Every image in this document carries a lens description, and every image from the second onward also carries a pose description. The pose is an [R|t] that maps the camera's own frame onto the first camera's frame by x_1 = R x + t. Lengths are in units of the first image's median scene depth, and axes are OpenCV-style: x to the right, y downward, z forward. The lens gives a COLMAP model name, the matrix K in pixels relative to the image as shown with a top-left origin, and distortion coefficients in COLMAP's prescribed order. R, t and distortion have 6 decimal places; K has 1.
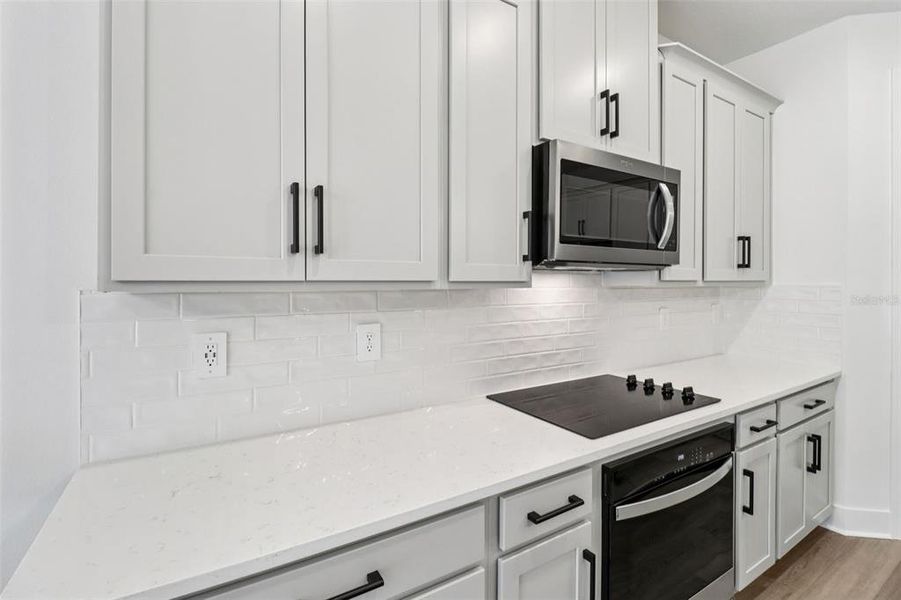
lens RADIAL K [[420.9, 0, 450.9], [0, 420.9, 282.8], [0, 0, 1]] dist [0.000180, -0.009885]
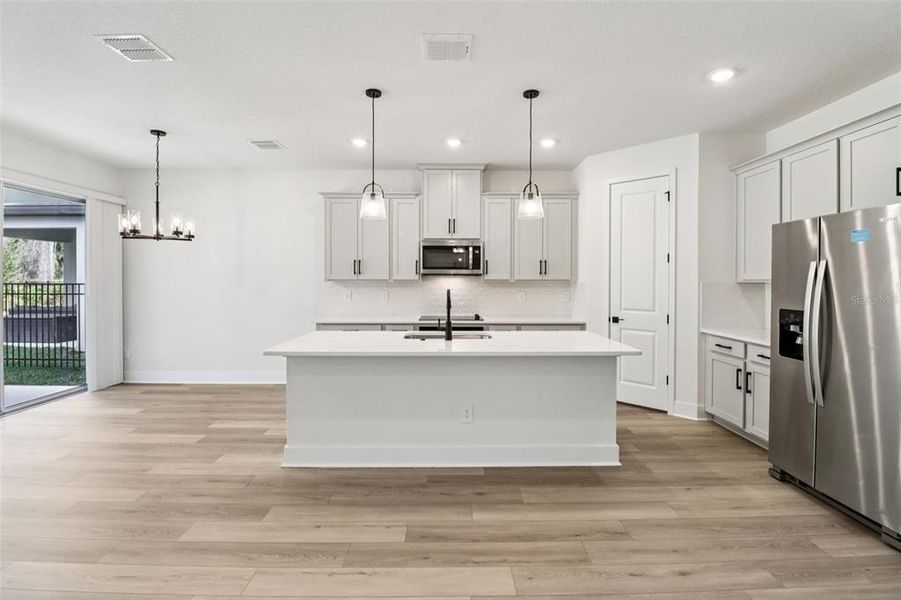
lens RADIAL K [[420.9, 0, 450.9], [0, 420.9, 282.8], [0, 0, 1]] dist [0.000180, -0.009885]
pose [[0.849951, 0.000778, -0.526861, 2.296920], [-0.001106, 0.999999, -0.000307, 0.023528], [0.526861, 0.000844, 0.849951, -1.879438]]
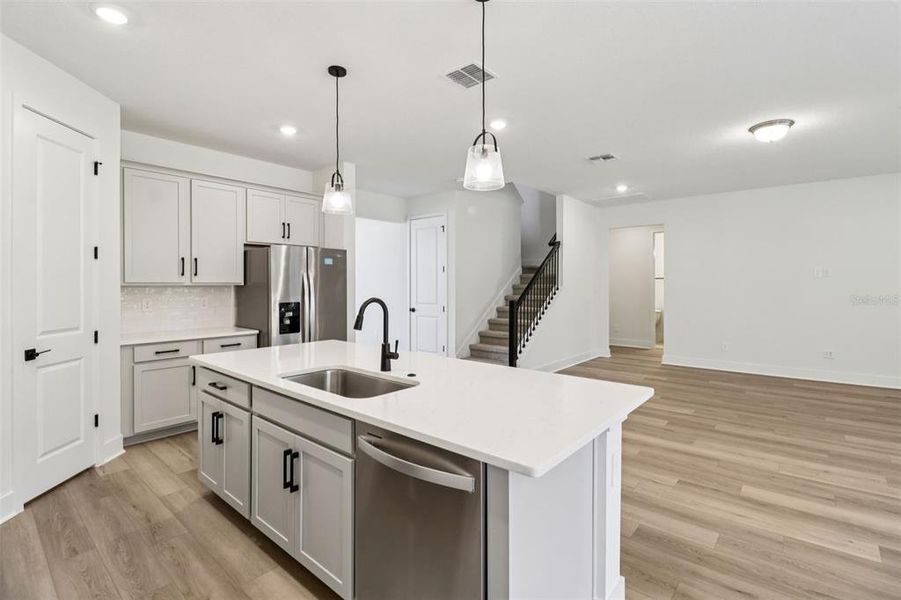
lens RADIAL K [[407.8, 0, 466.0], [0, 407.8, 287.0], [0, 0, 1]] dist [-0.000651, -0.024162]
pose [[-0.326428, -0.010703, 0.945162, -0.482385], [0.002776, 0.999921, 0.012282, 0.002178], [-0.945218, 0.006633, -0.326372, 0.299306]]
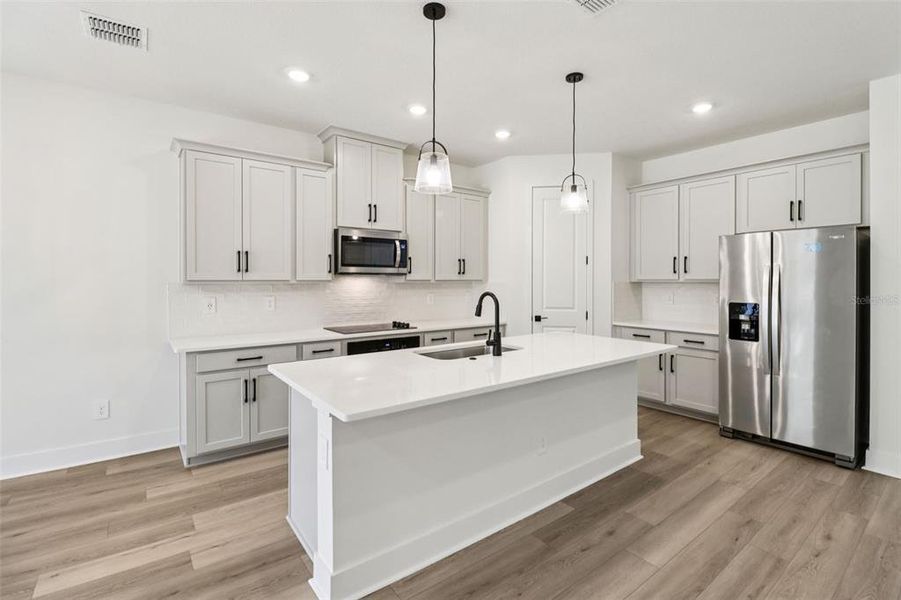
lens RADIAL K [[424.2, 0, 452.5], [0, 424.2, 280.8], [0, 0, 1]] dist [-0.000626, -0.000762]
pose [[0.995590, -0.005015, 0.093676, 0.700882], [0.005575, 0.999968, -0.005723, 0.019698], [-0.093644, 0.006220, 0.995586, -1.756671]]
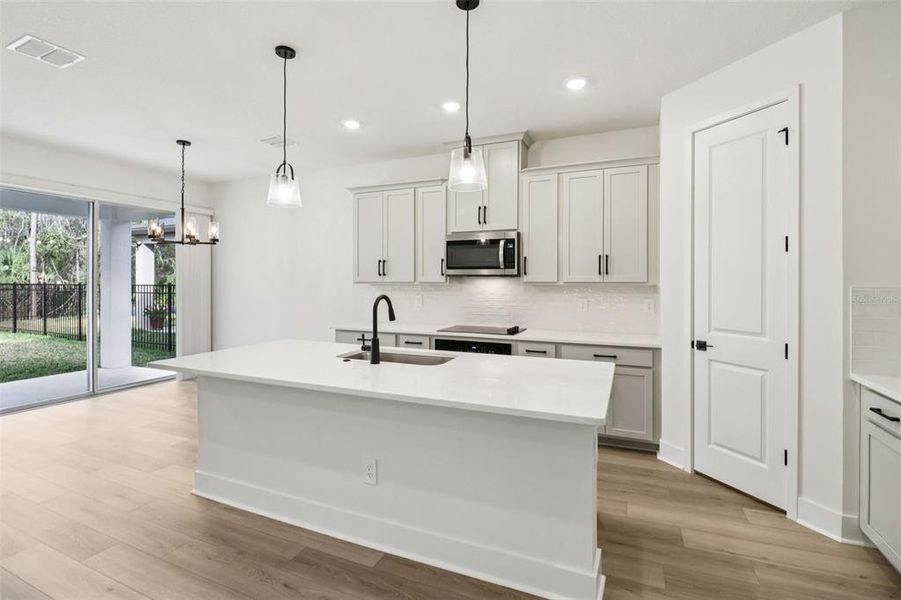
lens RADIAL K [[420.9, 0, 450.9], [0, 420.9, 282.8], [0, 0, 1]] dist [0.000180, -0.009885]
pose [[0.564324, -0.002078, -0.825551, 2.661107], [-0.004167, 0.999977, -0.005366, 0.016551], [0.825543, 0.006468, 0.564302, -0.636652]]
